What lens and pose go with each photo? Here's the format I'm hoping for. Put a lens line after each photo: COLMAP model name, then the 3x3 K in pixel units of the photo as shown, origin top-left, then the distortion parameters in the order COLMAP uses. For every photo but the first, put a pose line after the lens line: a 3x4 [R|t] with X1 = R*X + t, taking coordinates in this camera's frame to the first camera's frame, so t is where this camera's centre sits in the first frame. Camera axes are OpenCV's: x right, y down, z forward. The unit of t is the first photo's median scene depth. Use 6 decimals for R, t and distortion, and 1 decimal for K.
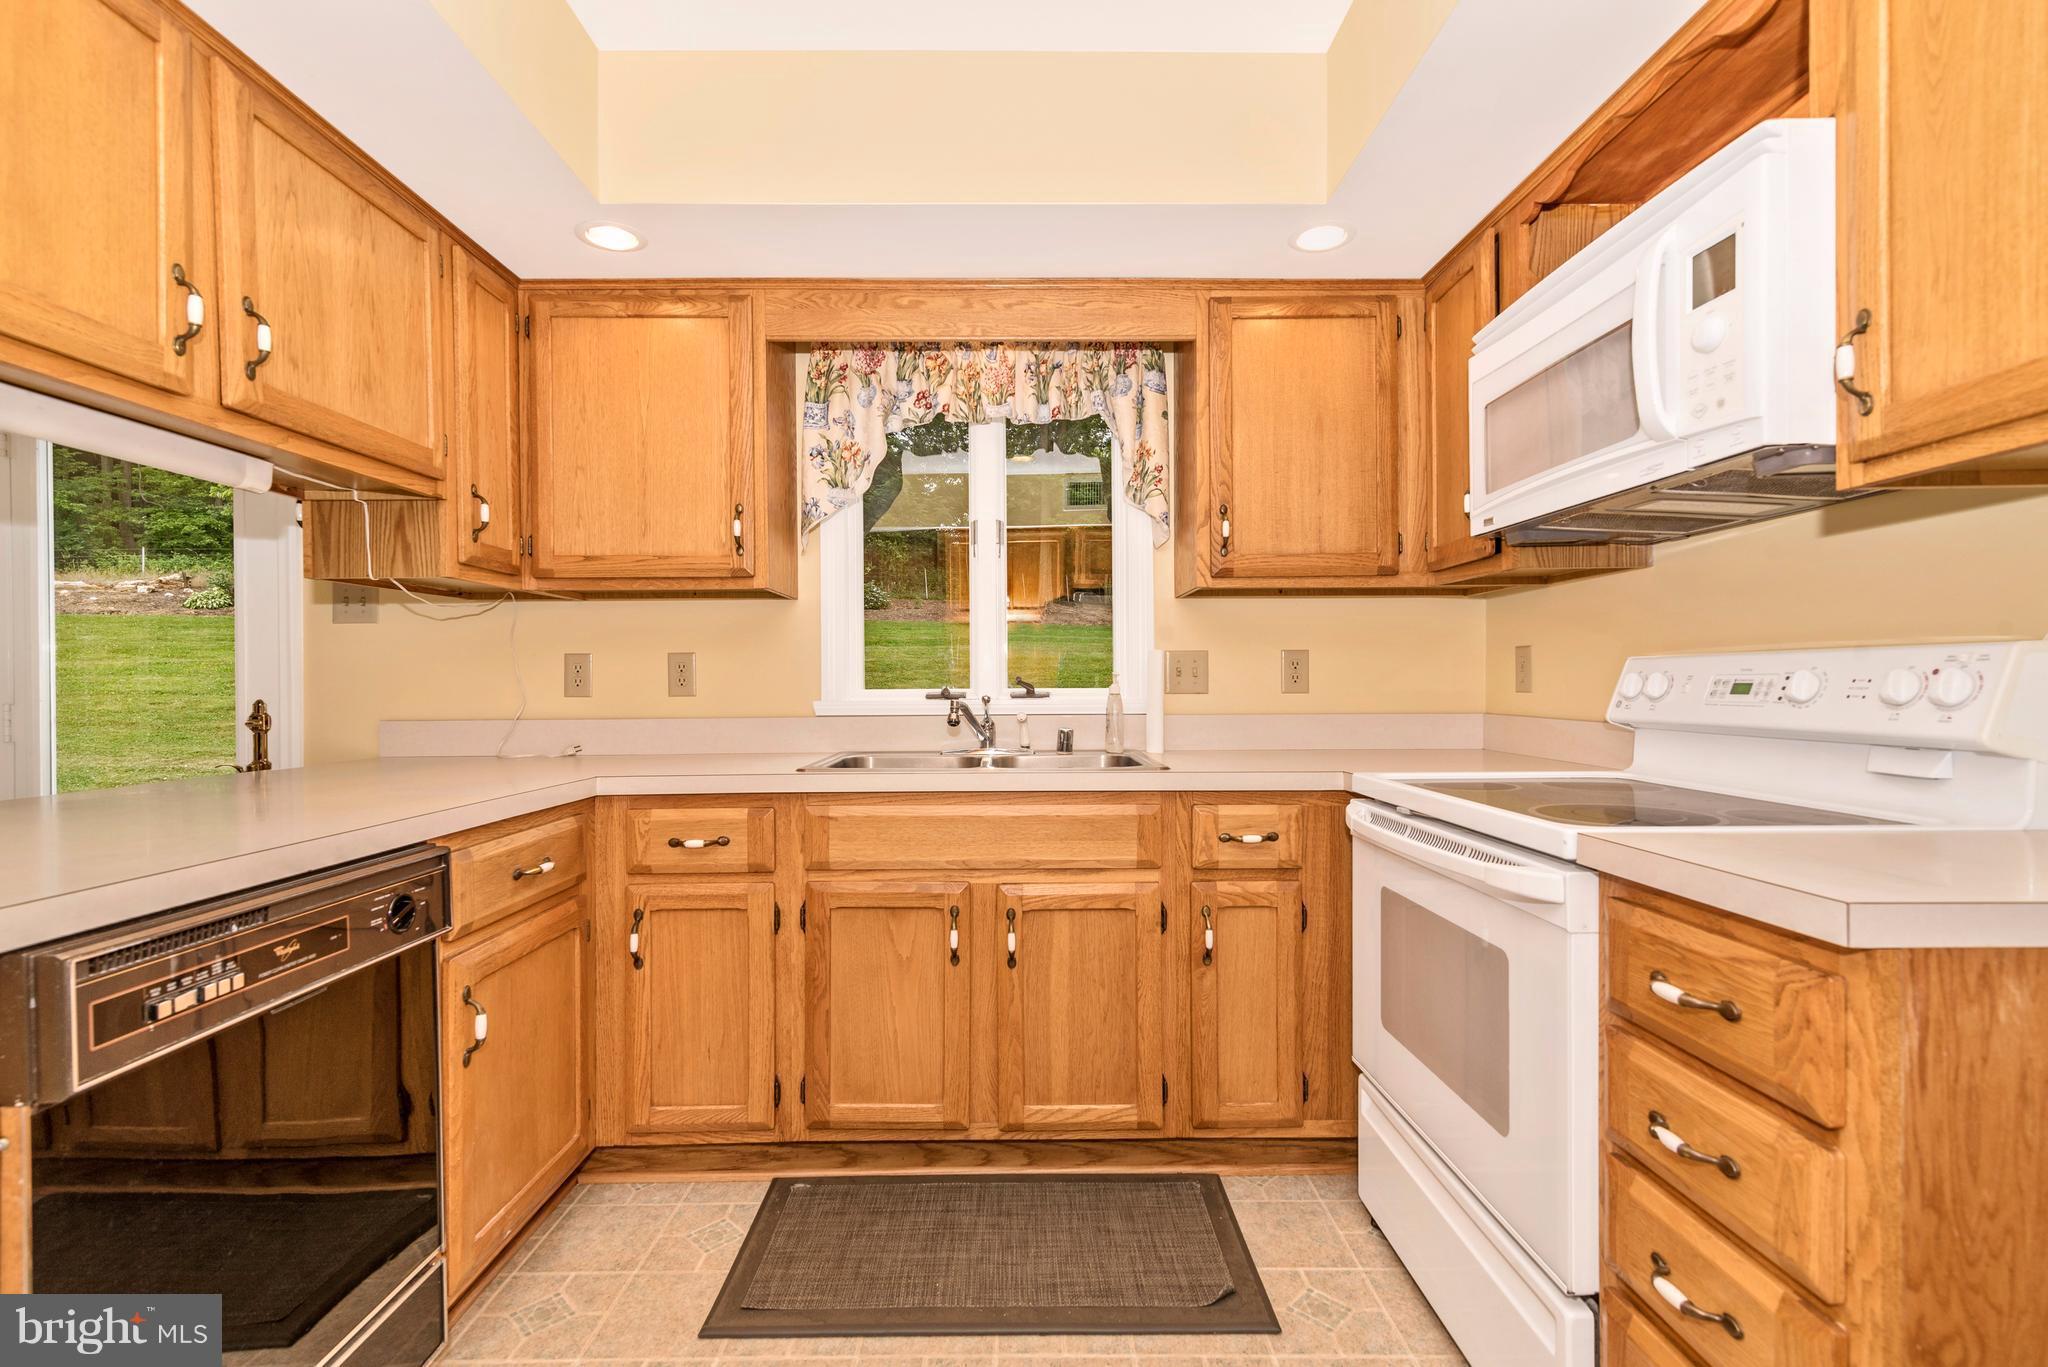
lens RADIAL K [[944.0, 0, 1026.0], [0, 944.0, 695.7], [0, 0, 1]] dist [0.016278, -0.002311]
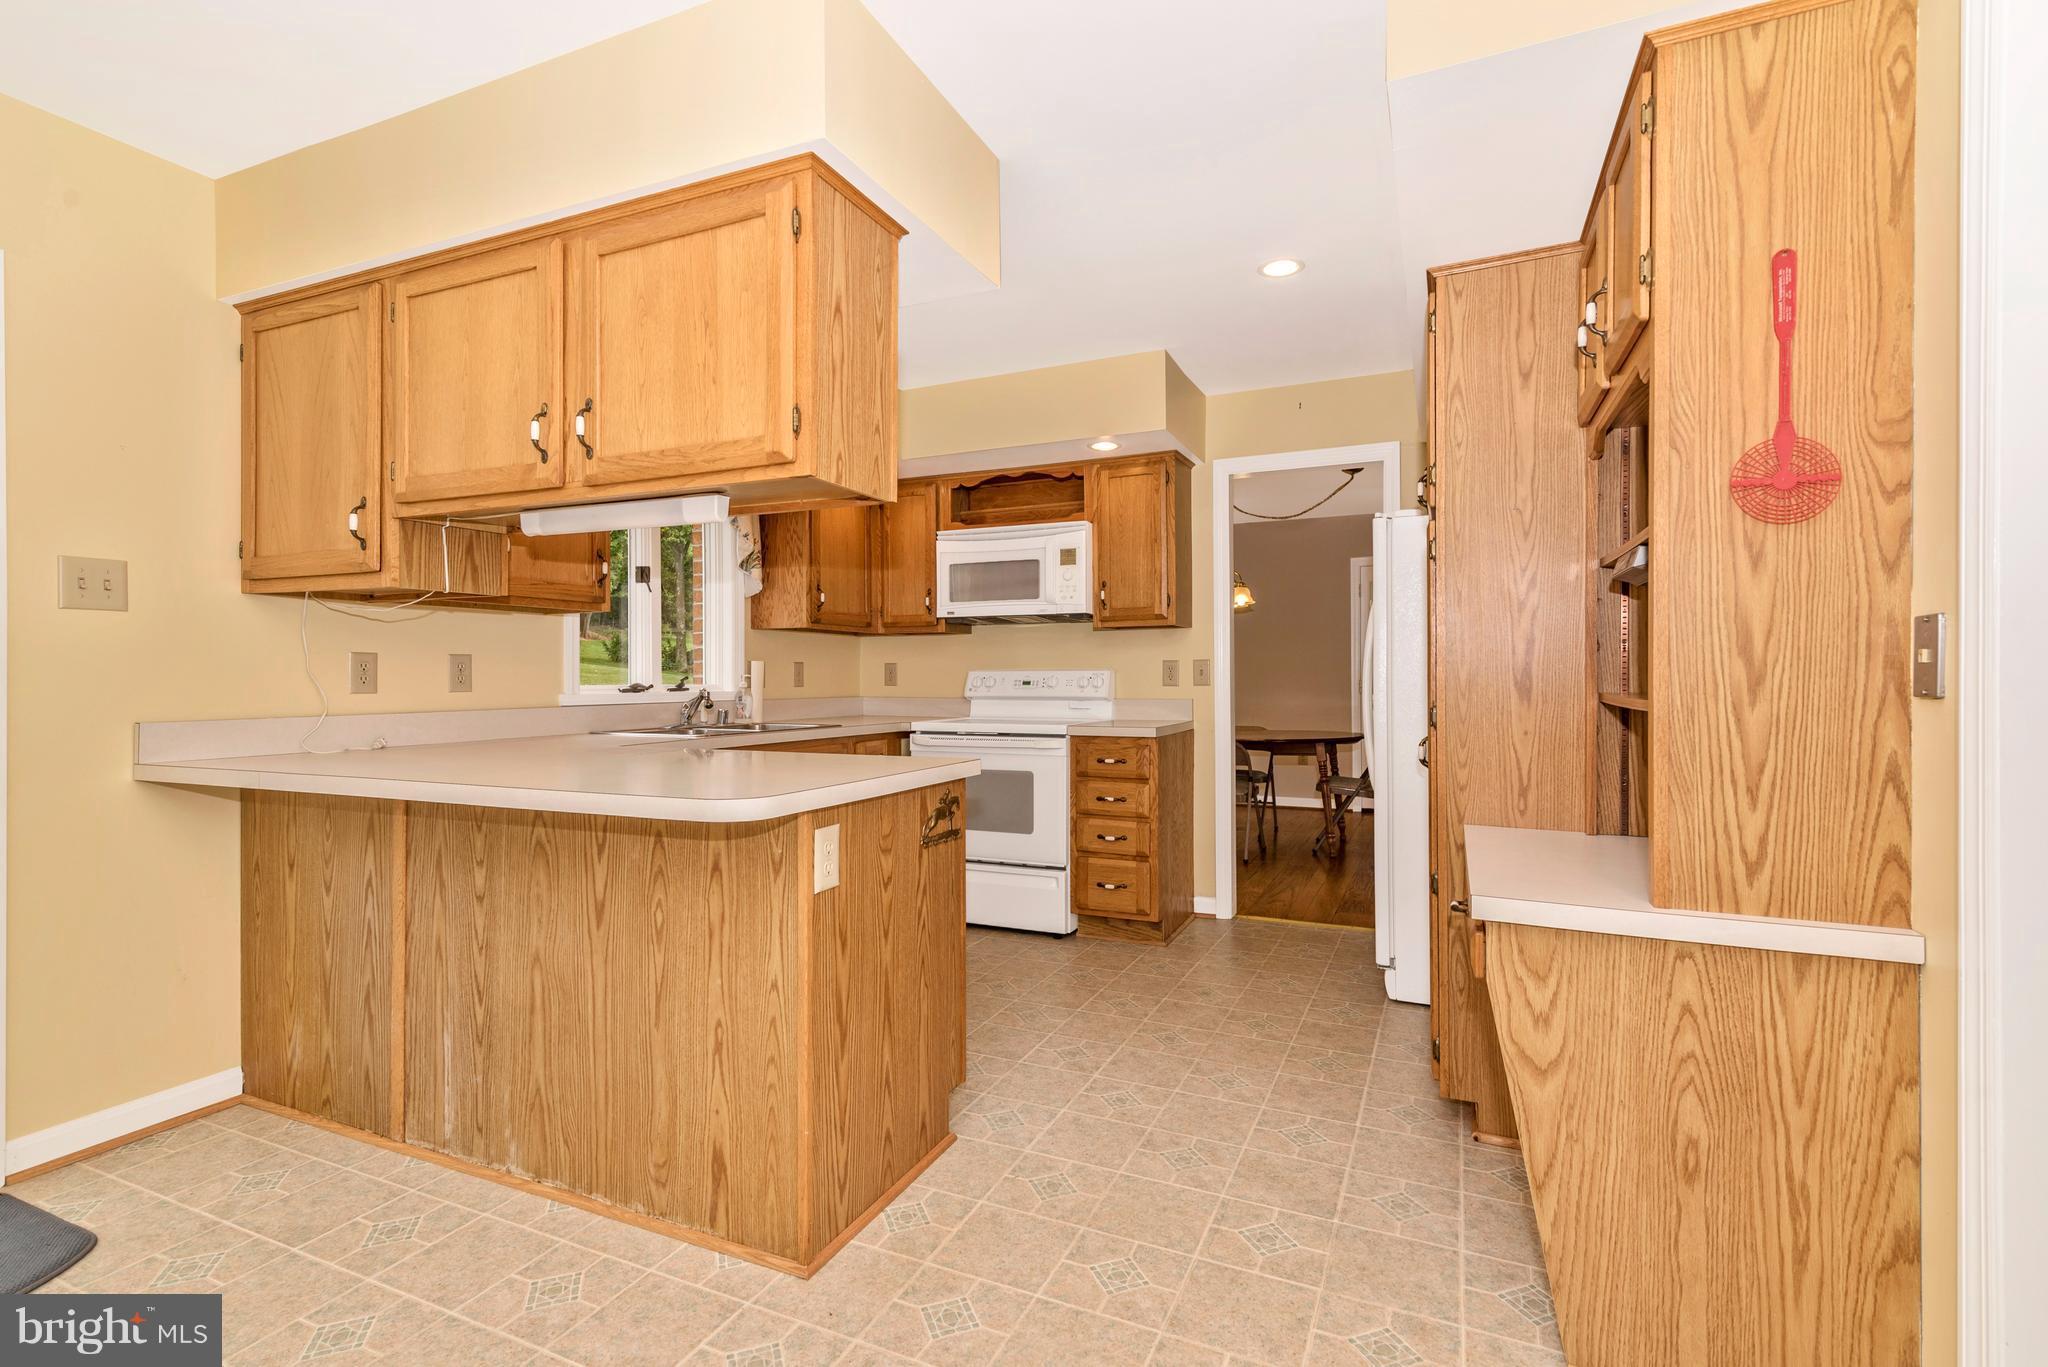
lens RADIAL K [[944.0, 0, 1016.6], [0, 944.0, 685.6], [0, 0, 1]] dist [0.016278, -0.002311]
pose [[0.422533, -0.003108, 0.906342, -1.522114], [0.013655, 0.999902, -0.002937, 0.007197], [-0.906245, 0.013617, 0.422534, -0.143959]]
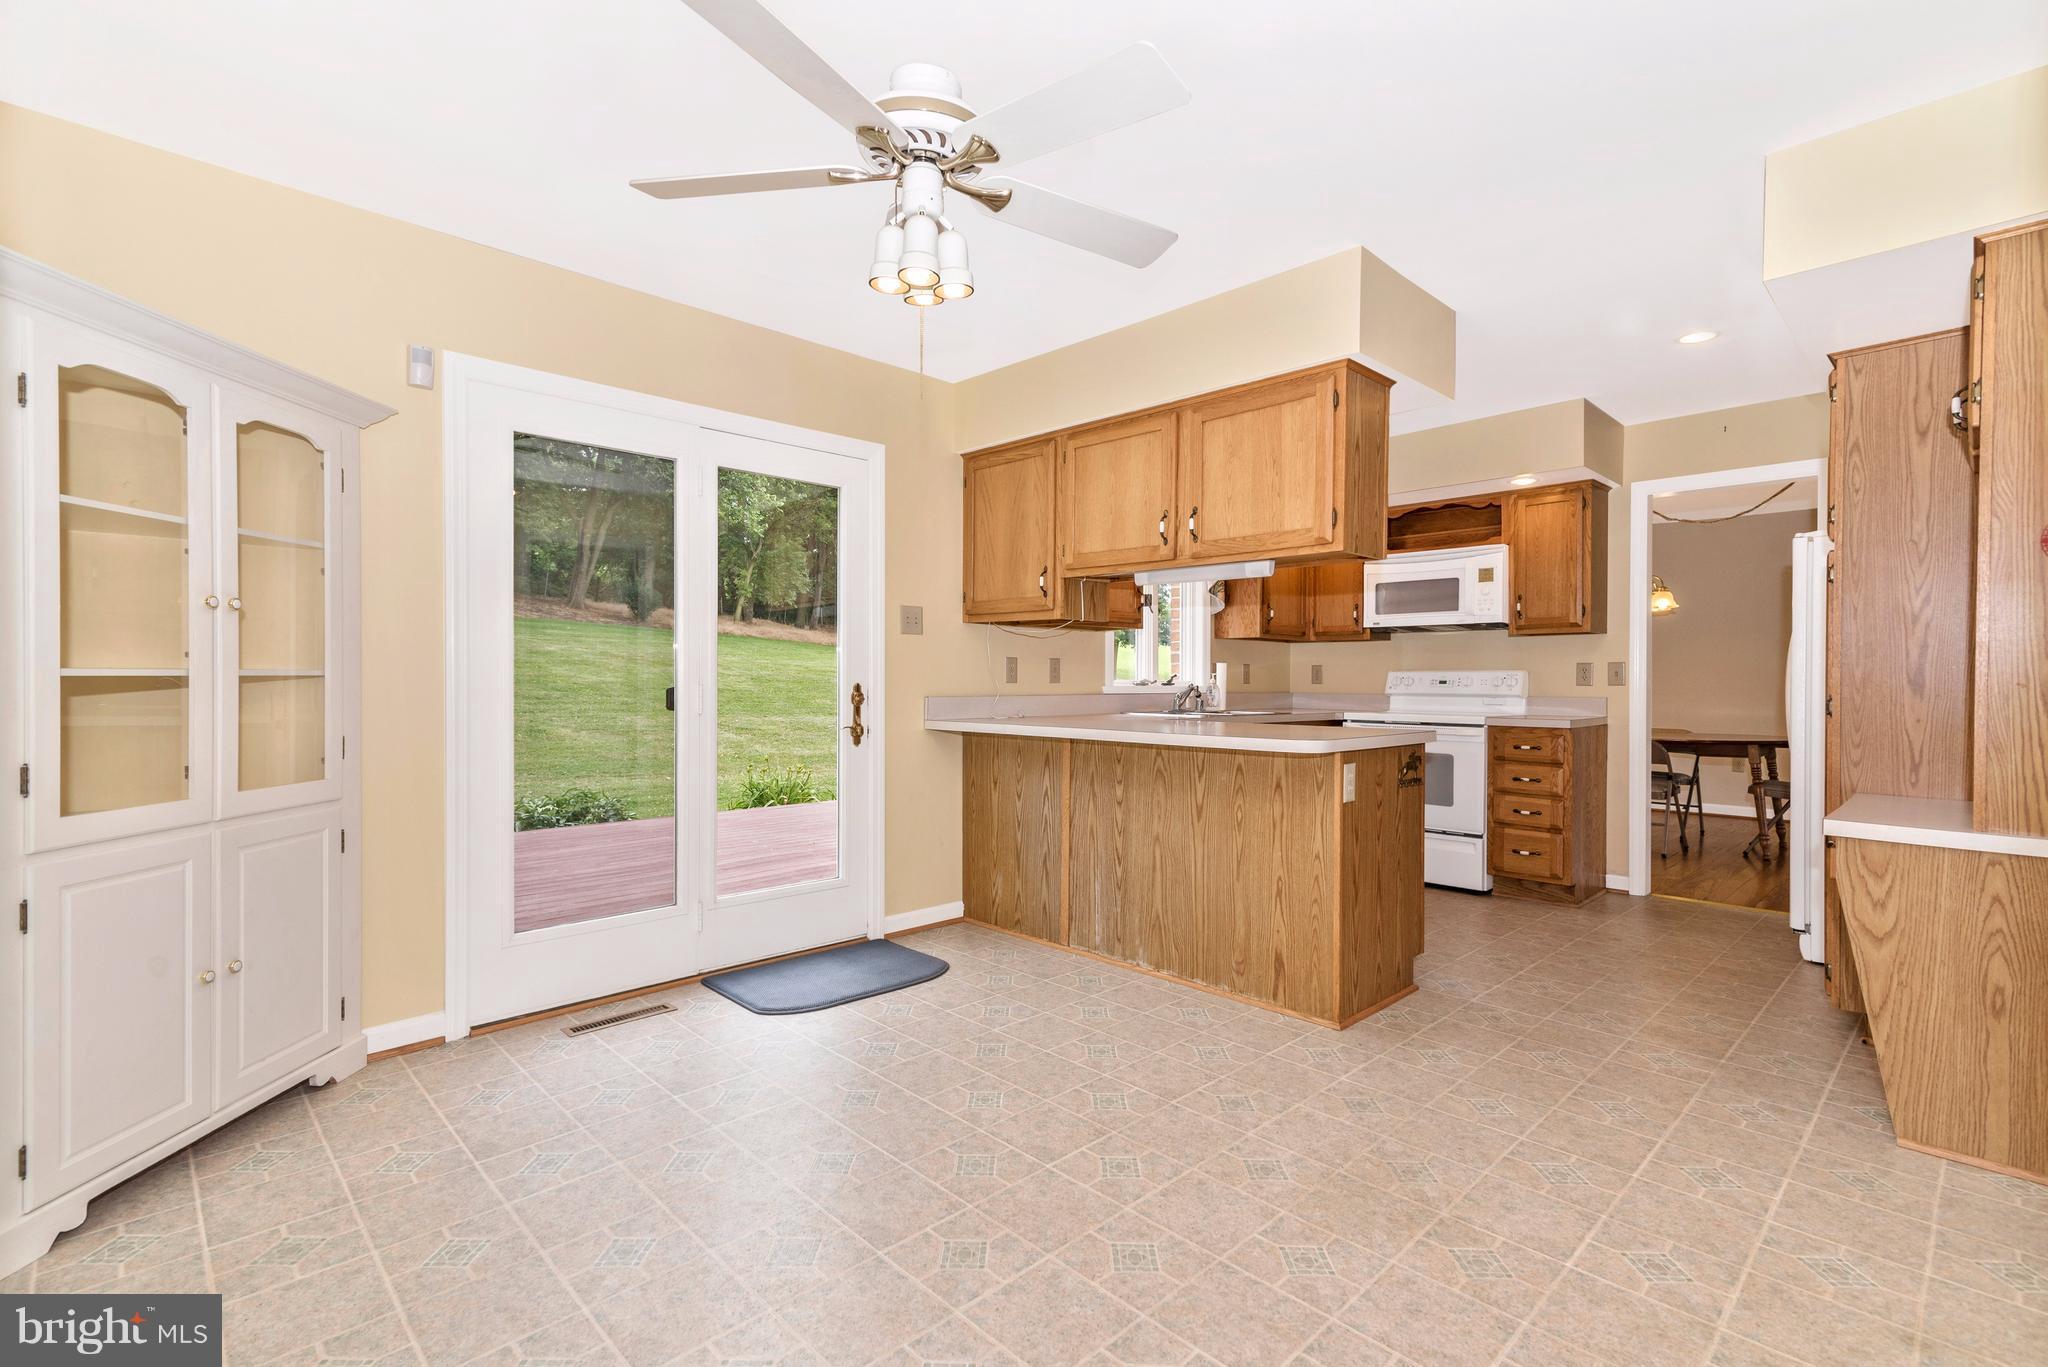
lens RADIAL K [[944.0, 0, 1032.9], [0, 944.0, 690.0], [0, 0, 1]] dist [0.016278, -0.002311]
pose [[0.713154, 0.001749, 0.701005, -2.175611], [0.001516, 0.999991, -0.004037, 0.026147], [-0.701005, 0.003941, 0.713145, -0.306692]]
